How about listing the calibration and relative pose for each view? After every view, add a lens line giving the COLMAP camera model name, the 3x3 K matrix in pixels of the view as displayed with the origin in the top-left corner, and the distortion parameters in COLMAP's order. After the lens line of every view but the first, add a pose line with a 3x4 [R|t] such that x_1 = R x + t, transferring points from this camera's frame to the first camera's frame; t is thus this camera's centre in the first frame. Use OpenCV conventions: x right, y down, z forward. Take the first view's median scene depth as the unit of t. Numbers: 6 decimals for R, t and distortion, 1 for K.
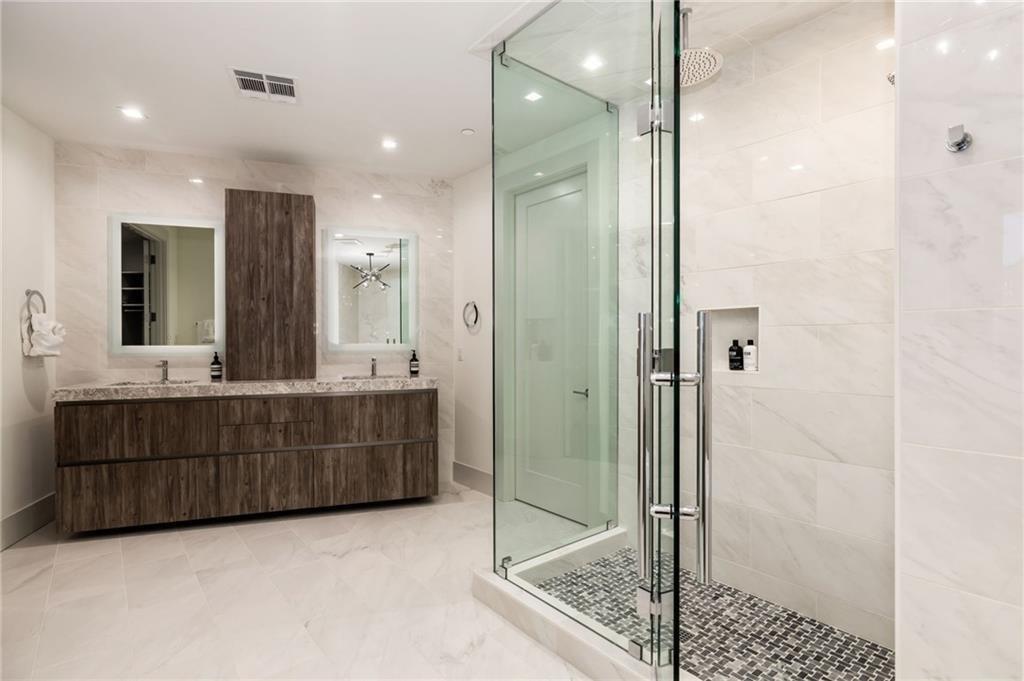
lens RADIAL K [[504.5, 0, 502.9], [0, 504.5, 343.4], [0, 0, 1]] dist [-0.006856, -0.000251]
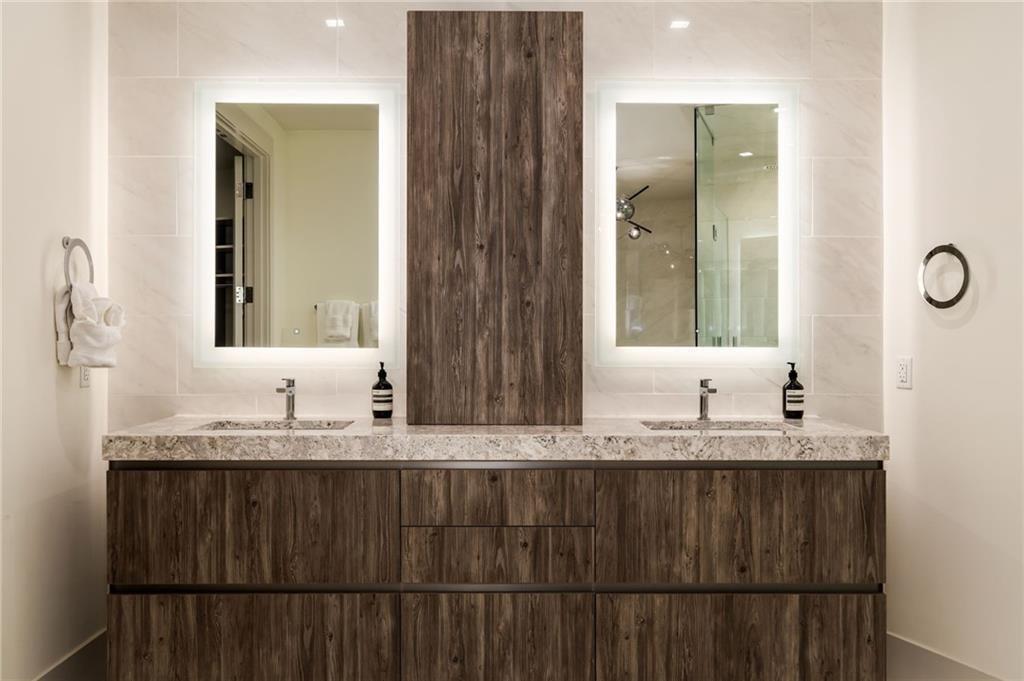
lens RADIAL K [[1014.8, 0, 515.3], [0, 1014.8, 339.3], [0, 0, 1]] dist [-0.008670, 0.000000]
pose [[0.942501, 0.004012, -0.334180, -0.146878], [-0.006280, 0.999964, -0.005707, 0.000093], [0.334145, 0.007478, 0.942492, 0.155405]]
